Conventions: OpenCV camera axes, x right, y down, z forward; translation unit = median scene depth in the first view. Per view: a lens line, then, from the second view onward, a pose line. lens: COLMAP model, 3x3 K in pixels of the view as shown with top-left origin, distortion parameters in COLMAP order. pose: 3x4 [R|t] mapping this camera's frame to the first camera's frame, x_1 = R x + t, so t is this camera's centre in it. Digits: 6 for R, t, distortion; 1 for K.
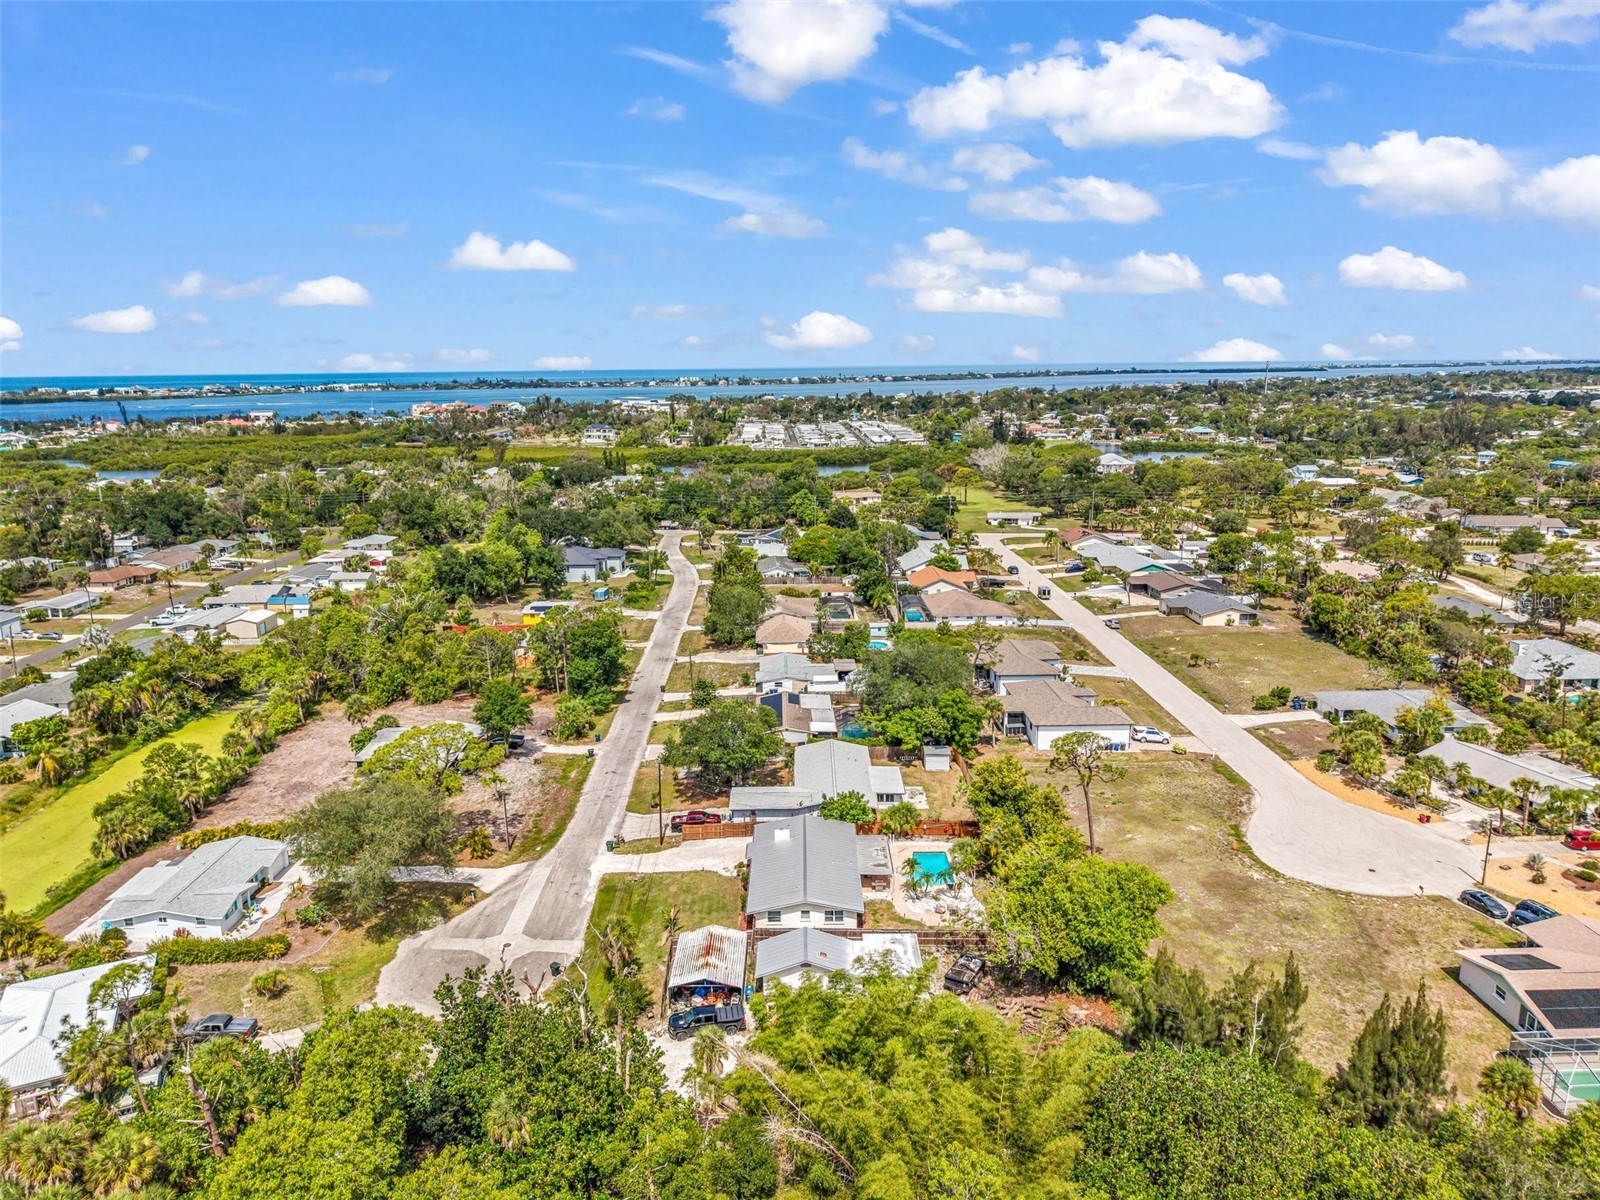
lens RADIAL K [[1065.7, 0, 795.8], [0, 1065.7, 596.8], [0, 0, 1]] dist [0.028981, -0.038486]
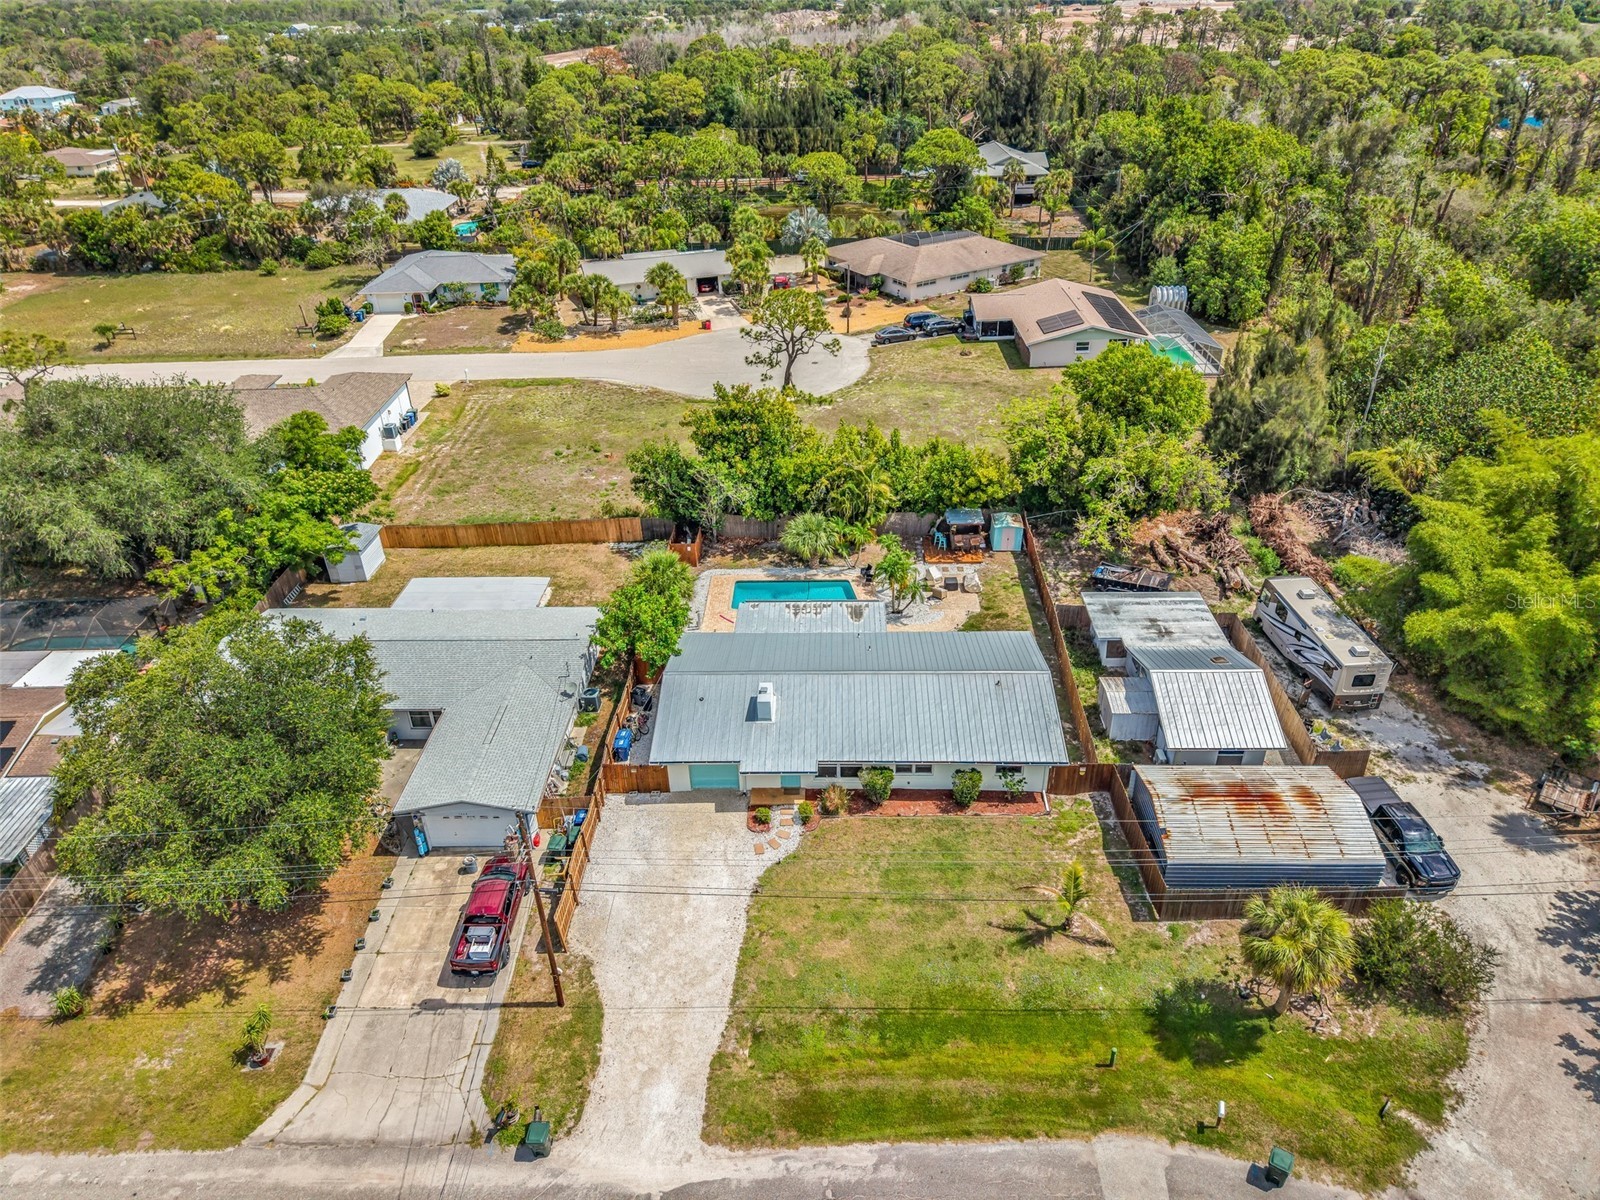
lens RADIAL K [[1094.9, 0, 779.4], [0, 1094.9, 599.3], [0, 0, 1]] dist [0.005315, -0.004643]
pose [[0.041259, -0.490770, 0.870312, -0.316196], [0.232427, 0.851872, 0.469353, -0.023732], [-0.971738, 0.182919, 0.149216, 0.733240]]
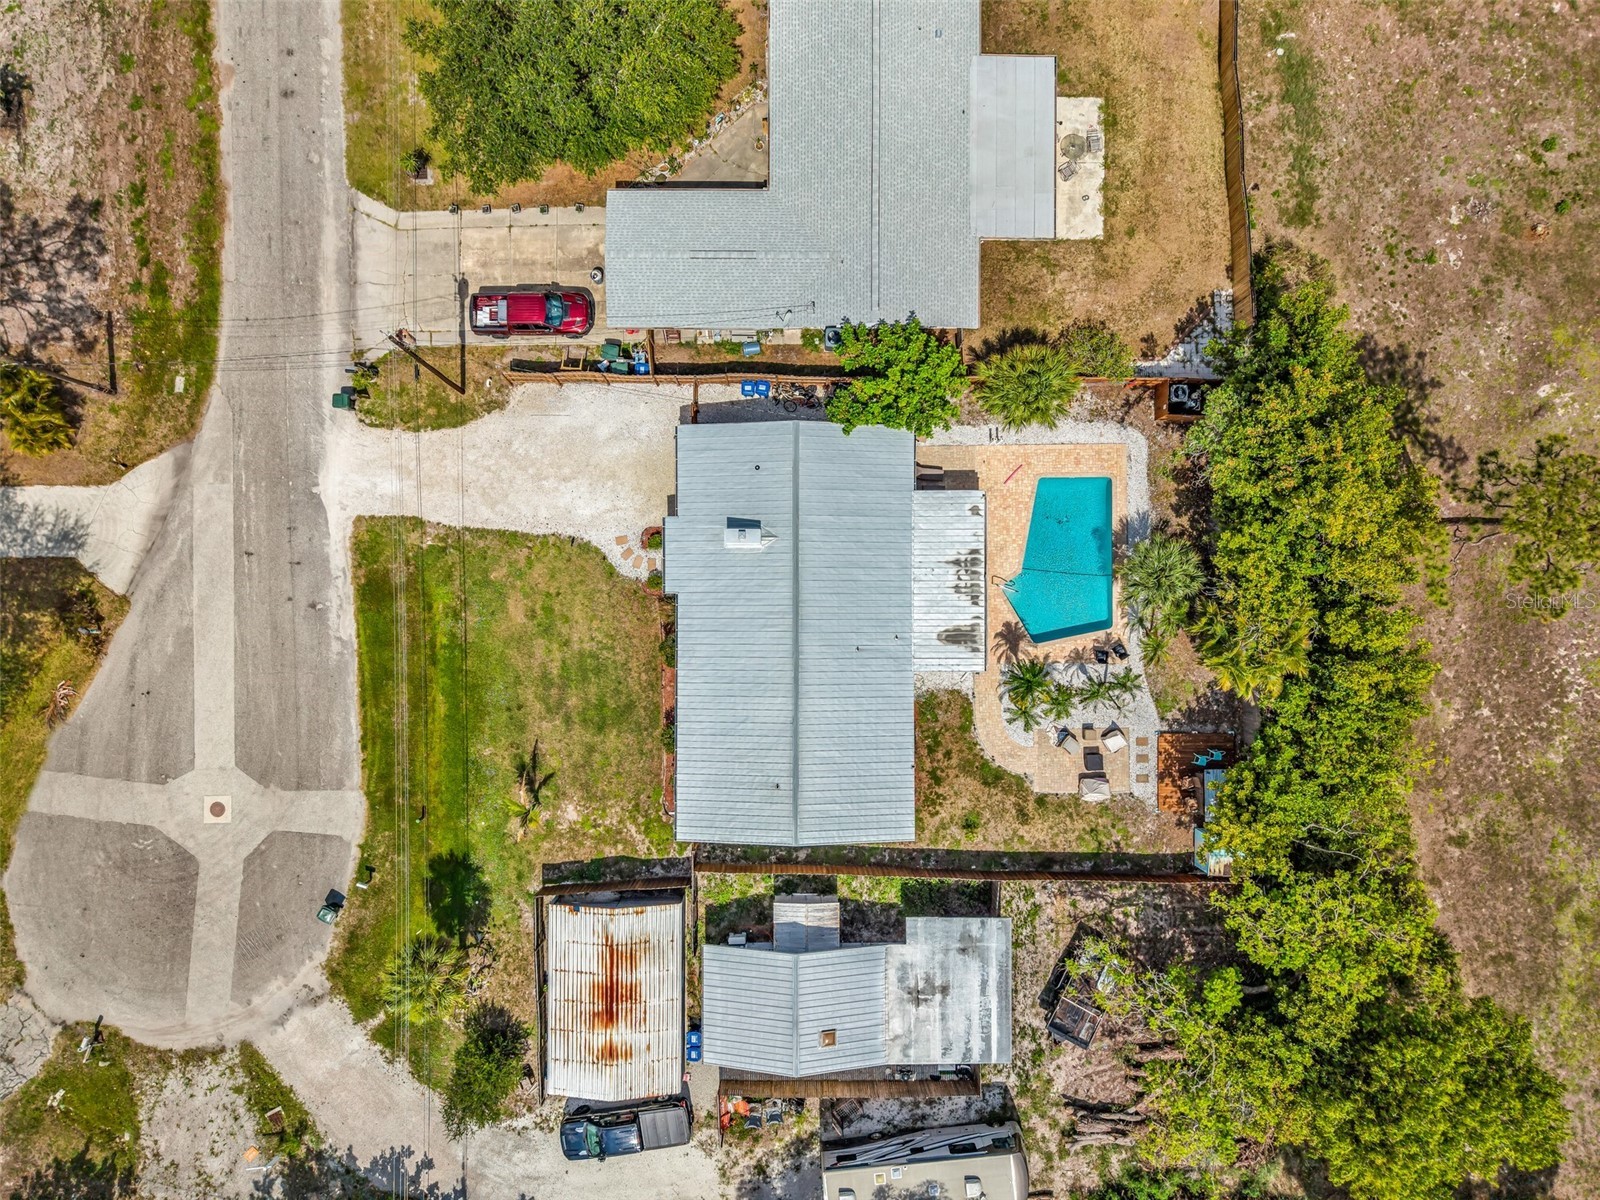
lens RADIAL K [[1065.7, 0, 795.8], [0, 1065.7, 596.8], [0, 0, 1]] dist [0.028981, -0.038486]
pose [[0.999779, -0.003036, 0.020780, -0.000821], [-0.019565, 0.224924, 0.974180, -0.148429], [-0.007632, -0.974372, 0.224815, 0.704035]]
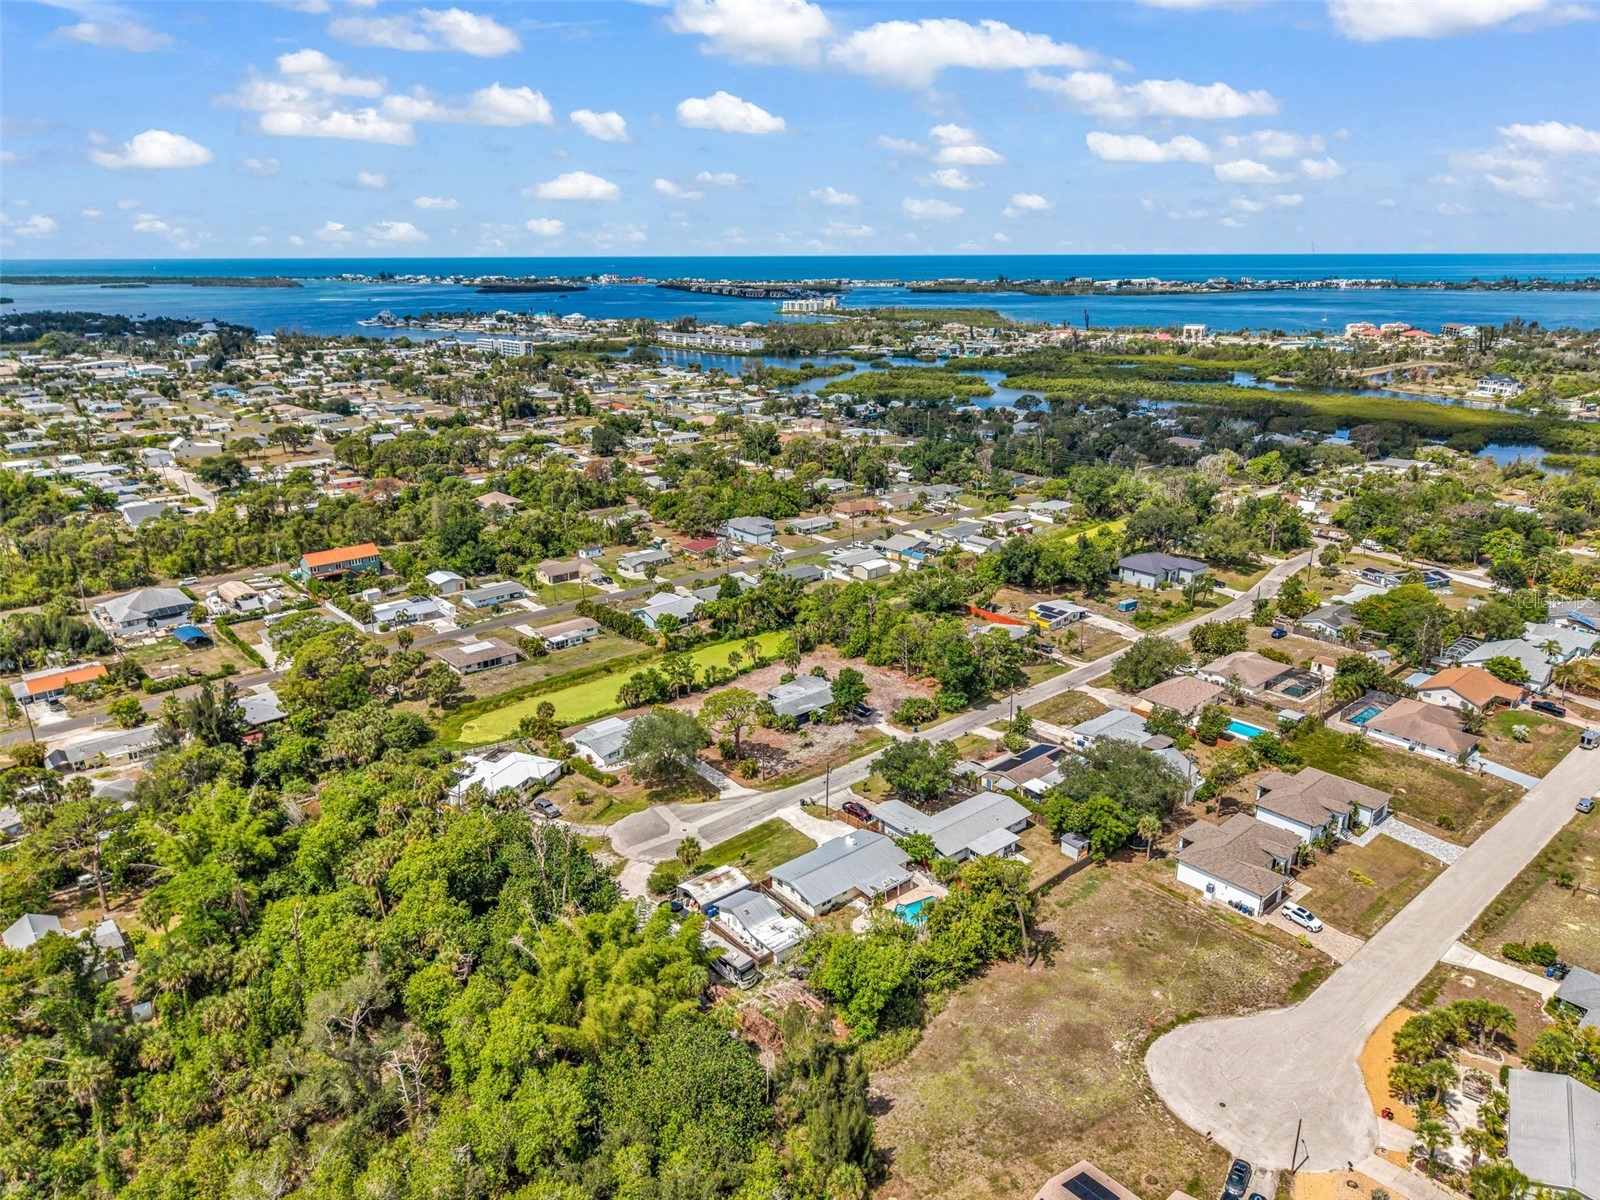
lens RADIAL K [[1065.7, 0, 795.8], [0, 1065.7, 596.8], [0, 0, 1]] dist [0.028981, -0.038486]
pose [[0.637637, 0.243875, -0.730715, 0.726432], [-0.166429, 0.969775, 0.178431, -0.270200], [0.752144, 0.007837, 0.658953, -0.000999]]
